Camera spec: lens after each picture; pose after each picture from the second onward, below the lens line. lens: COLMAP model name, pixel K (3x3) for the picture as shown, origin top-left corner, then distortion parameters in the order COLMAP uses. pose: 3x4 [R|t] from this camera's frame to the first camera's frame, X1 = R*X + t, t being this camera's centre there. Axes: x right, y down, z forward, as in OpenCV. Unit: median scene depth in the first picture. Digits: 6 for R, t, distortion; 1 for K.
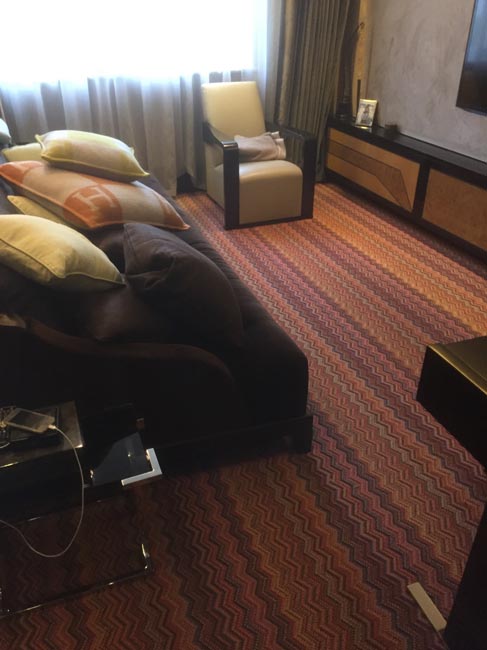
lens RADIAL K [[558.7, 0, 242.6], [0, 558.7, 327.0], [0, 0, 1]] dist [0.066476, -0.084762]
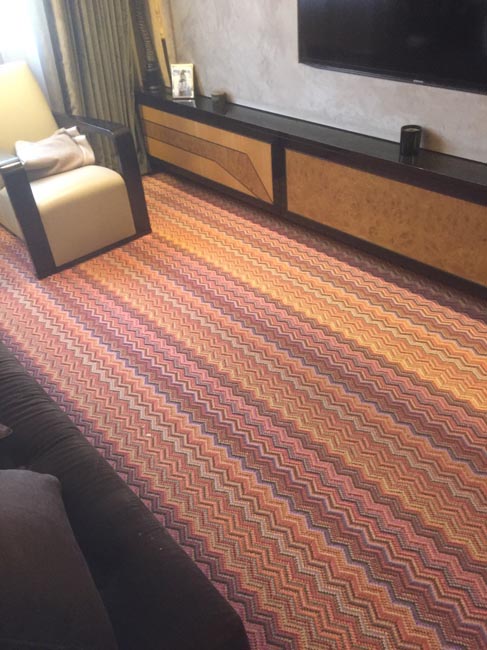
lens RADIAL K [[558.7, 0, 242.8], [0, 558.7, 326.7], [0, 0, 1]] dist [0.066476, -0.084762]
pose [[0.937175, -0.258846, 0.233885, 0.034844], [0.238585, 0.964684, 0.111630, -0.152746], [-0.254520, -0.048816, 0.965835, 0.268736]]
